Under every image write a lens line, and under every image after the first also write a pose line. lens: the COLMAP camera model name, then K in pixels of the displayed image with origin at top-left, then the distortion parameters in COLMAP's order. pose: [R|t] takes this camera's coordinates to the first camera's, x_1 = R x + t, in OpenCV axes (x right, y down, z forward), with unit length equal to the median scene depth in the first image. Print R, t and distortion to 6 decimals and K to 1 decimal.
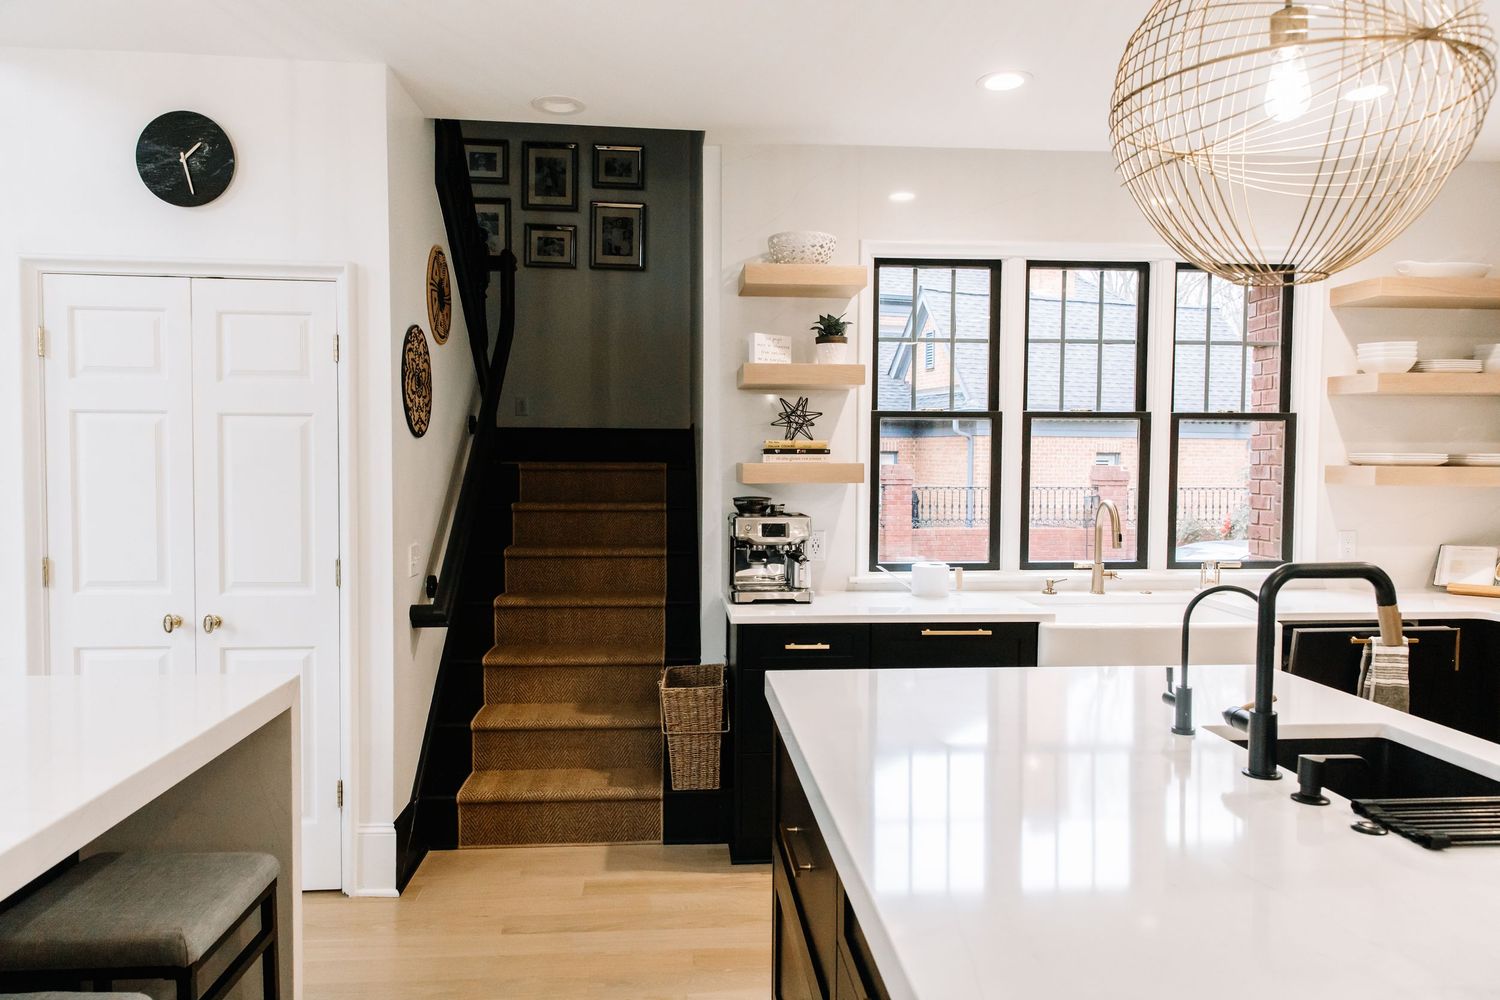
lens RADIAL K [[1000.7, 0, 722.1], [0, 1000.7, 498.7], [0, 0, 1]] dist [0.014574, 0.000728]
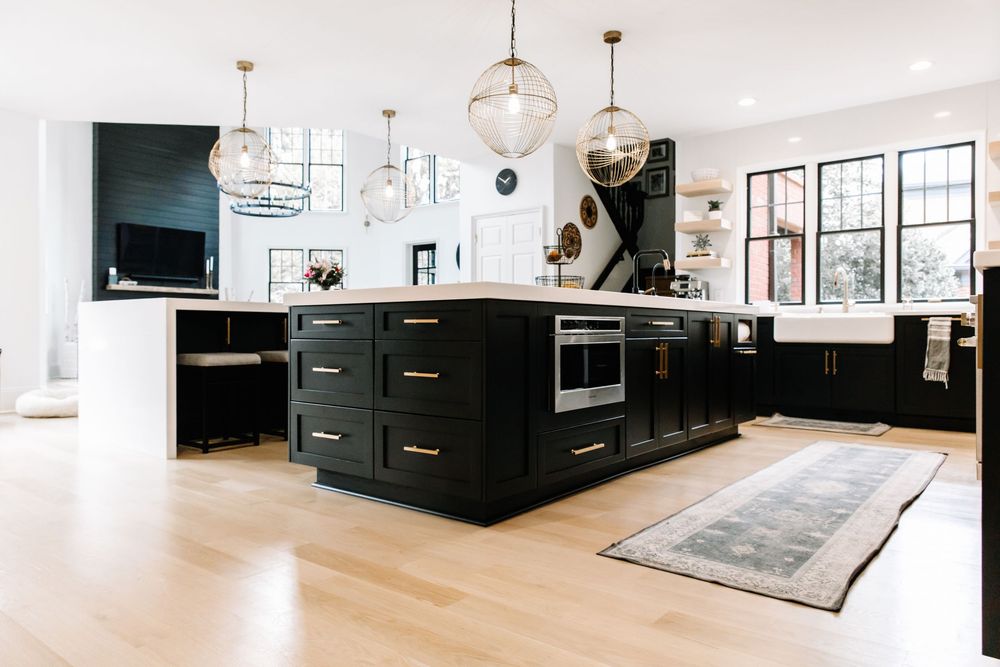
lens RADIAL K [[677.9, 0, 498.6], [0, 677.9, 334.3], [0, 0, 1]] dist [0.001659, -0.004607]
pose [[0.722754, 0.000774, -0.691105, 0.885287], [-0.027108, 0.999262, -0.027231, 0.209932], [0.690574, 0.038416, 0.722241, -0.570926]]
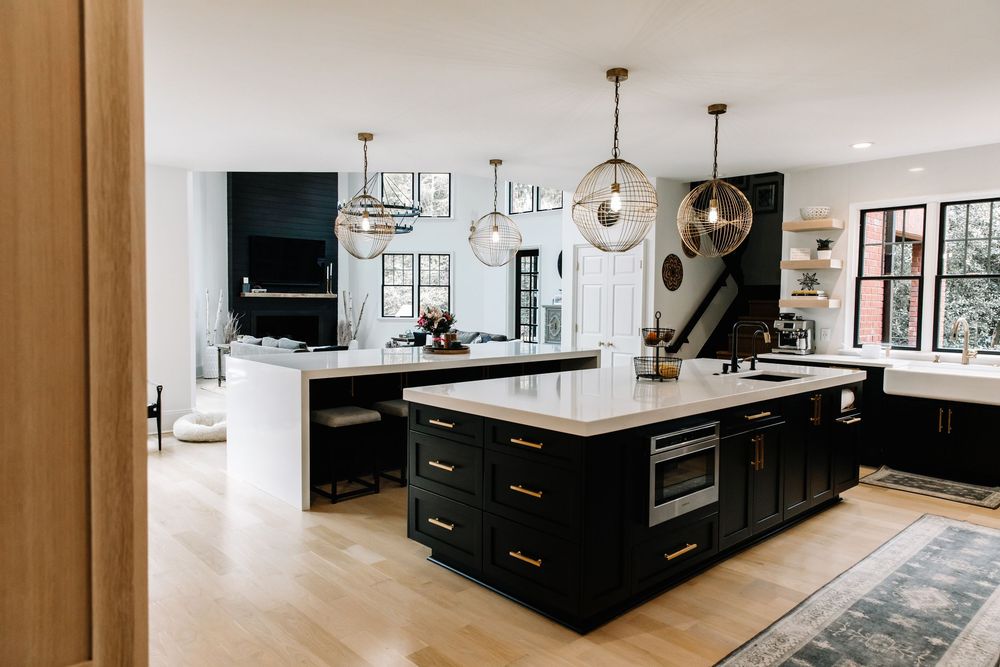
lens RADIAL K [[667.1, 0, 499.3], [0, 667.1, 335.0], [0, 0, 1]] dist [0.014574, 0.000728]
pose [[0.612498, 0.044023, -0.789245, 0.919454], [-0.039395, 0.998907, 0.025145, 0.040390], [0.789490, 0.015691, 0.613563, -0.613639]]
